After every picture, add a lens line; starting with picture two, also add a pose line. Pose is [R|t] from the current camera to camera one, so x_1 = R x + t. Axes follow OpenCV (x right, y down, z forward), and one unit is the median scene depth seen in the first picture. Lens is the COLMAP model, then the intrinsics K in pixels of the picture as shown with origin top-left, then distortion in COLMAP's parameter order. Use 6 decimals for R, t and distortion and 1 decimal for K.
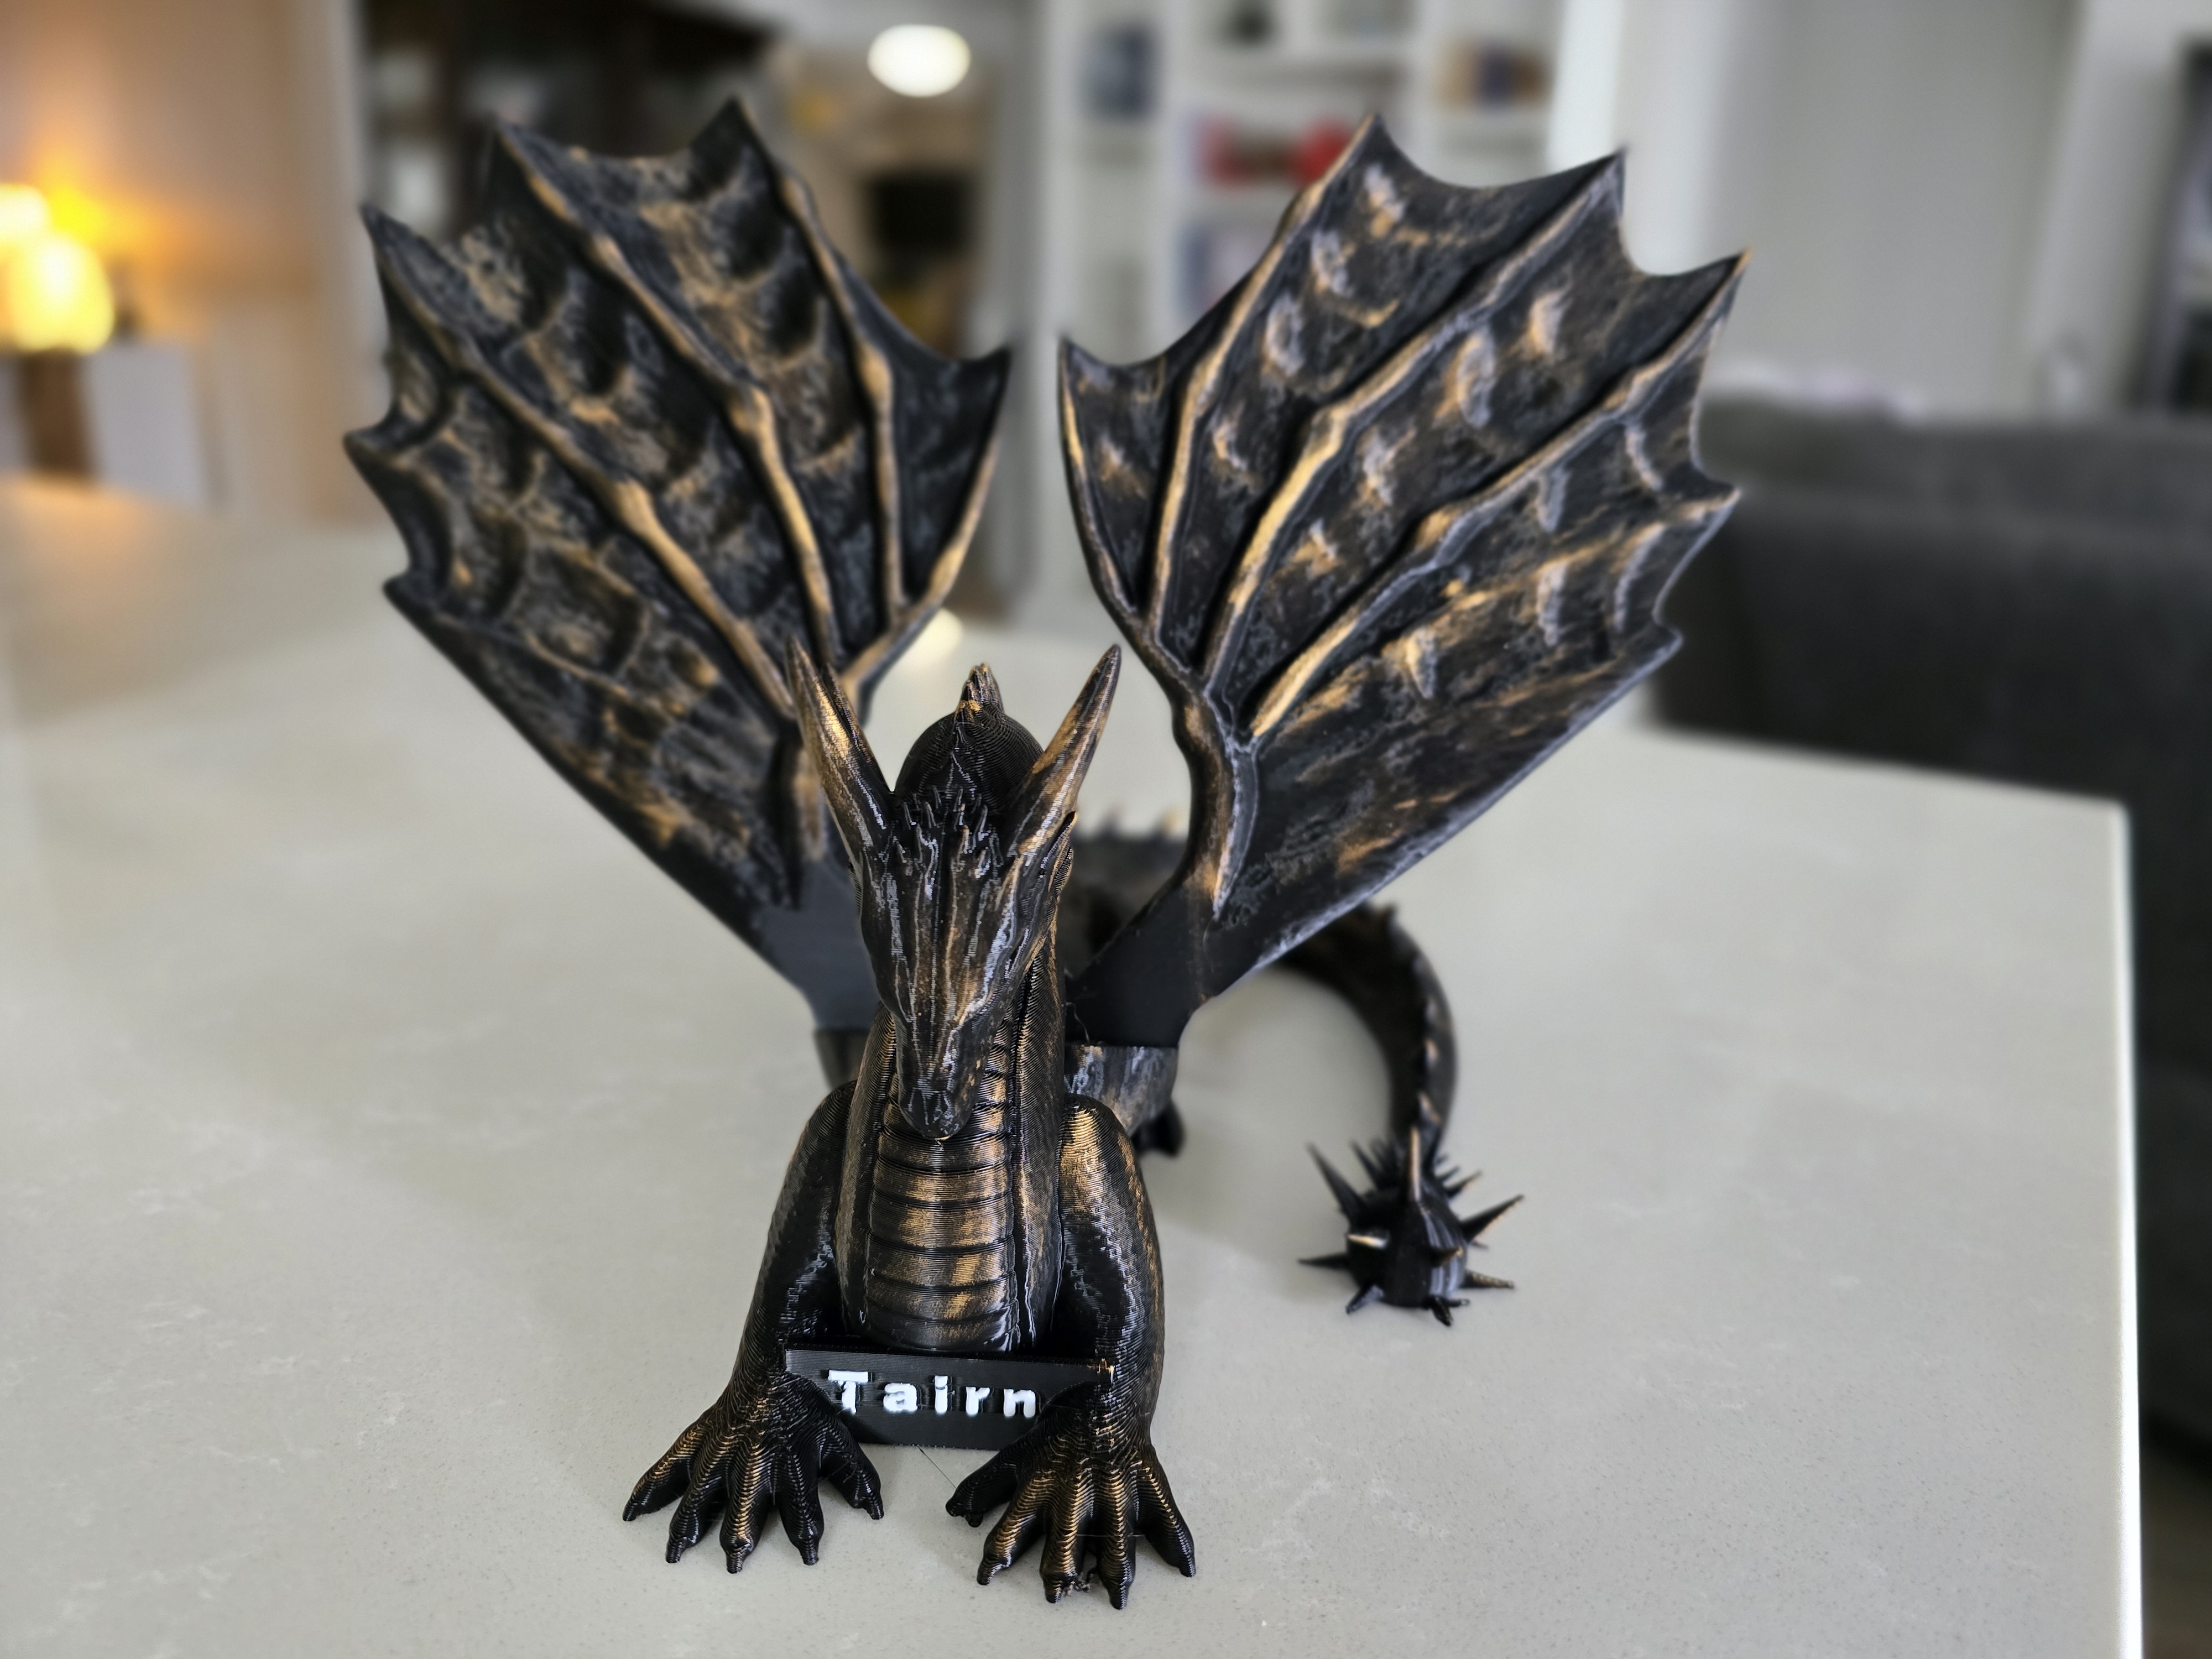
lens RADIAL K [[1491.2, 0, 1100.8], [0, 1491.2, 769.4], [0, 0, 1]] dist [-0.006702, -0.002528]
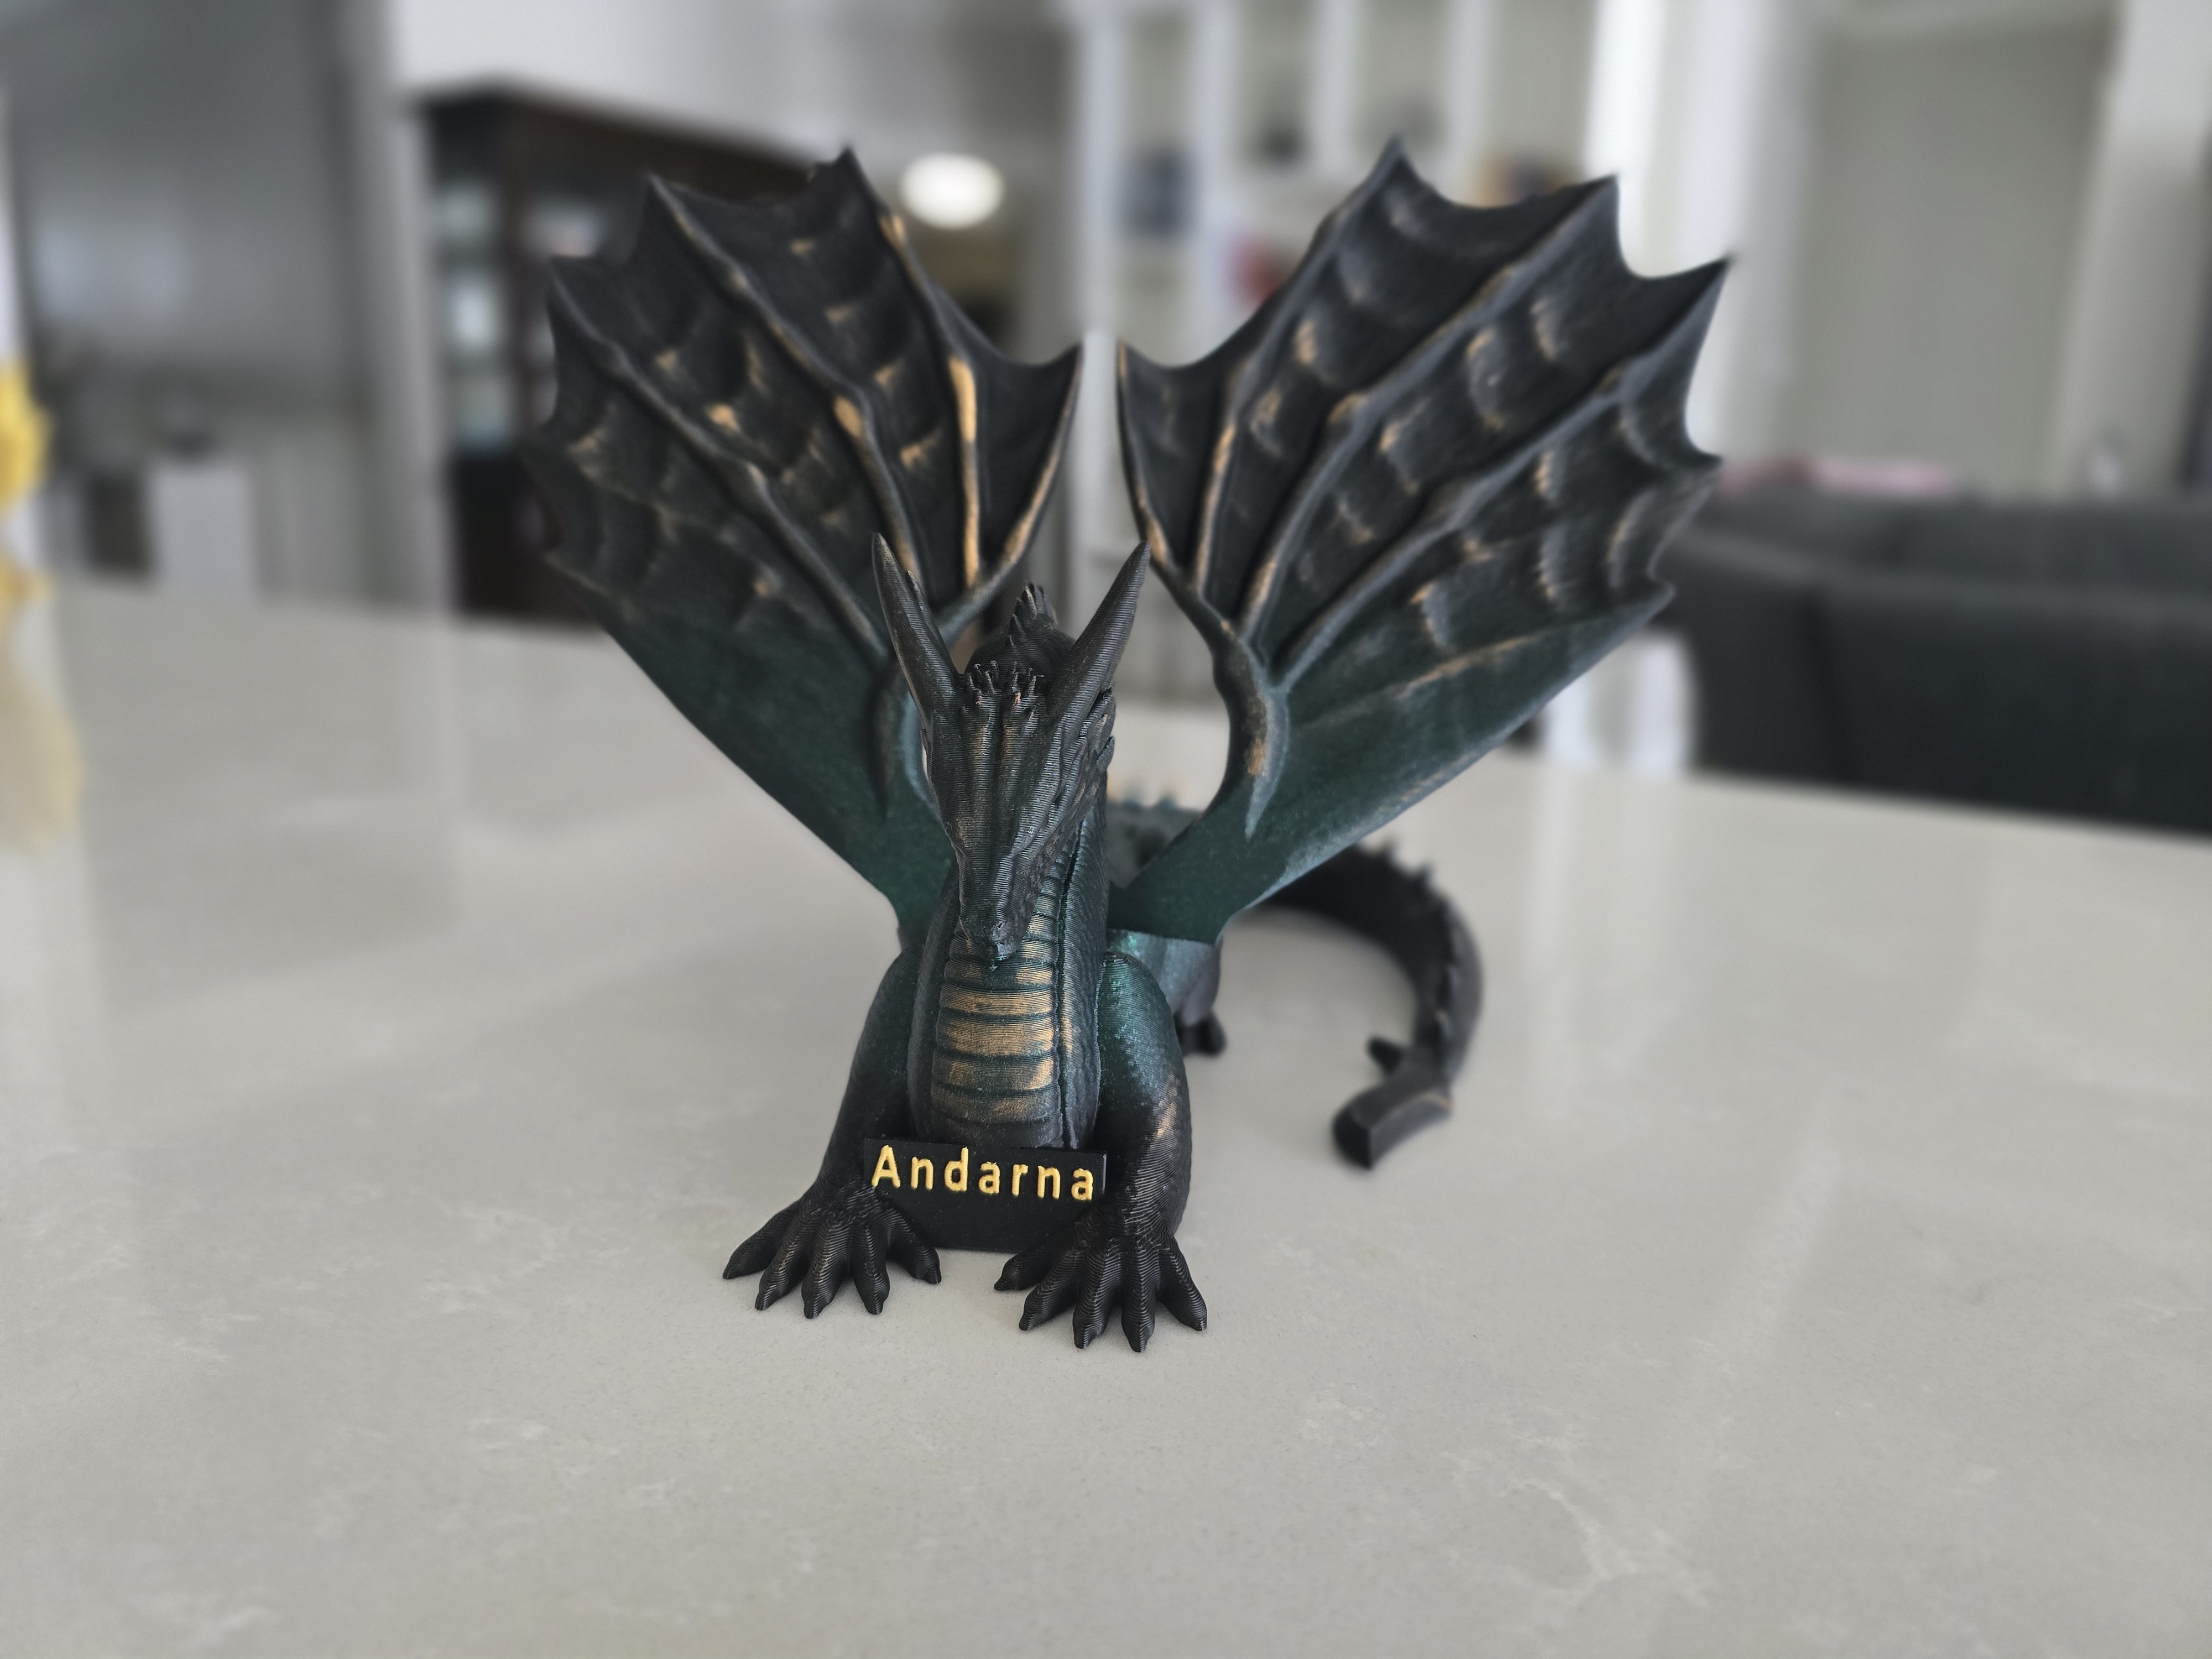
lens RADIAL K [[1504.3, 0, 1083.8], [0, 1504.3, 808.2], [0, 0, 1]] dist [-0.002192, -0.001226]
pose [[0.996568, 0.005673, -0.082578, 0.044830], [-0.011378, 0.997567, -0.068782, 0.155457], [0.081986, 0.069485, 0.994208, -0.138219]]
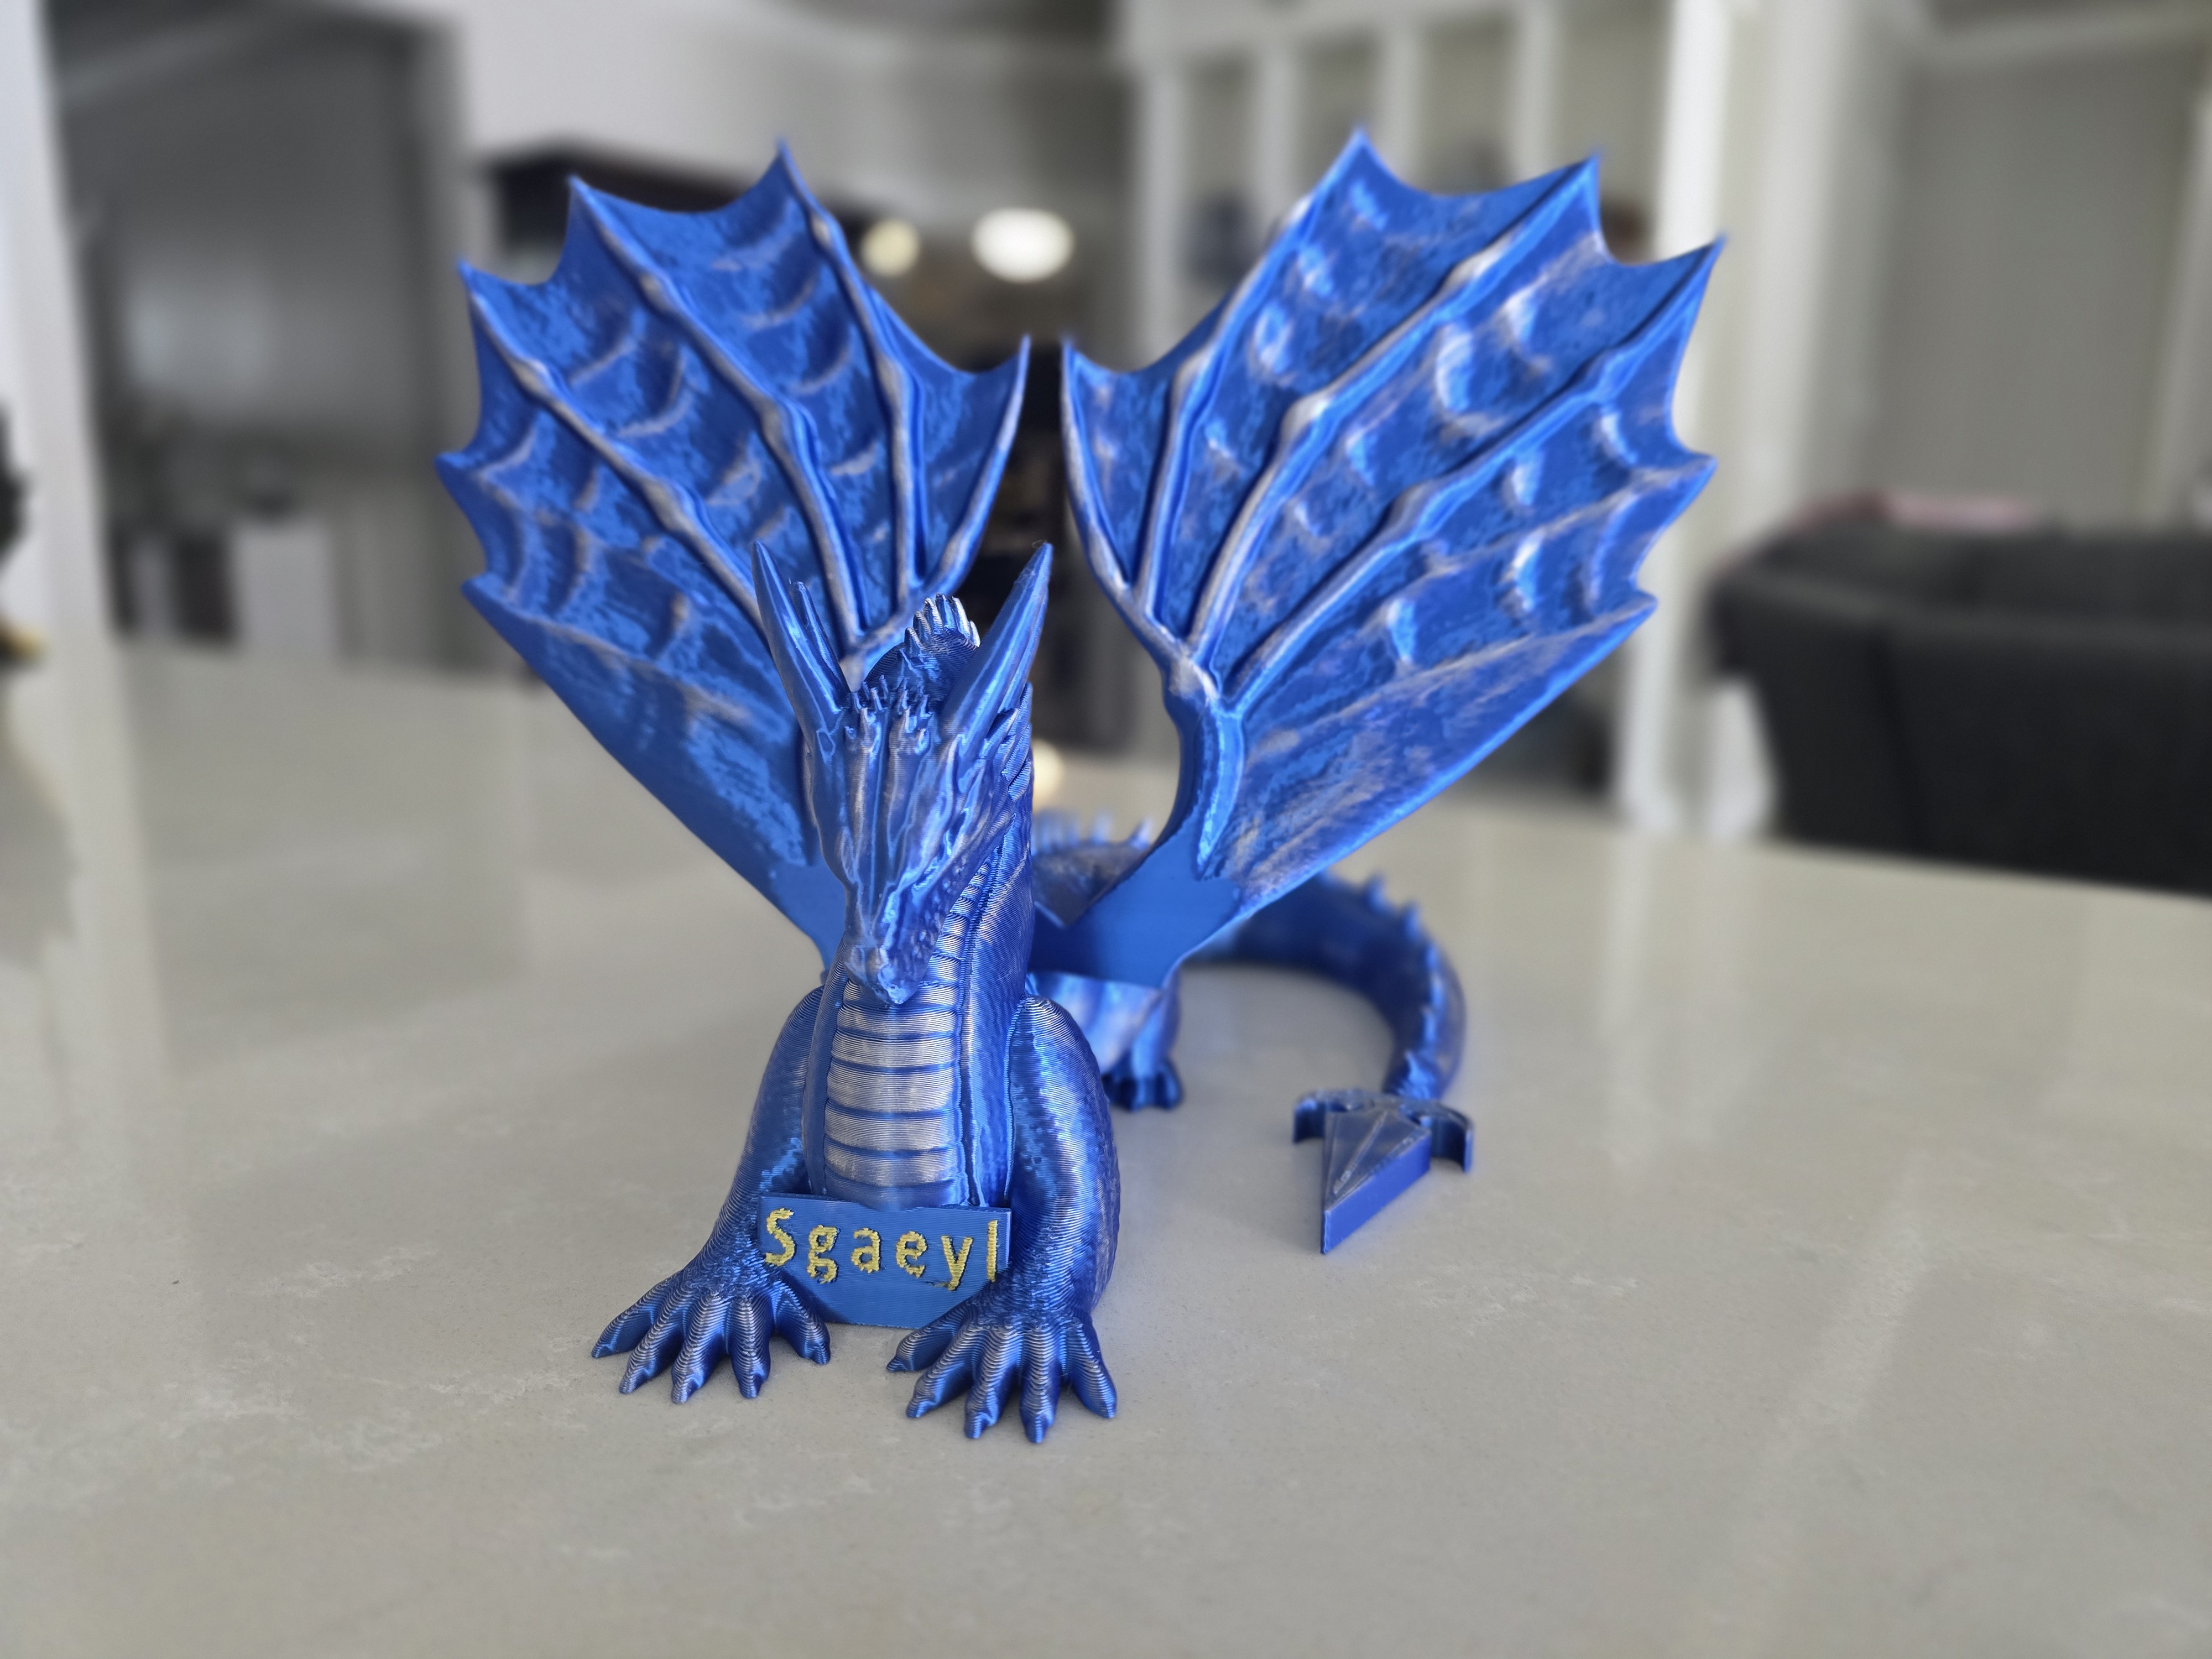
lens RADIAL K [[1507.9, 0, 1106.0], [0, 1507.9, 829.5], [0, 0, 1]] dist [0.006883, 0.001445]
pose [[0.993874, -0.003966, -0.110448, 0.126814], [-0.005704, 0.996183, -0.087103, 0.160298], [0.110372, 0.087199, 0.990058, -0.052706]]
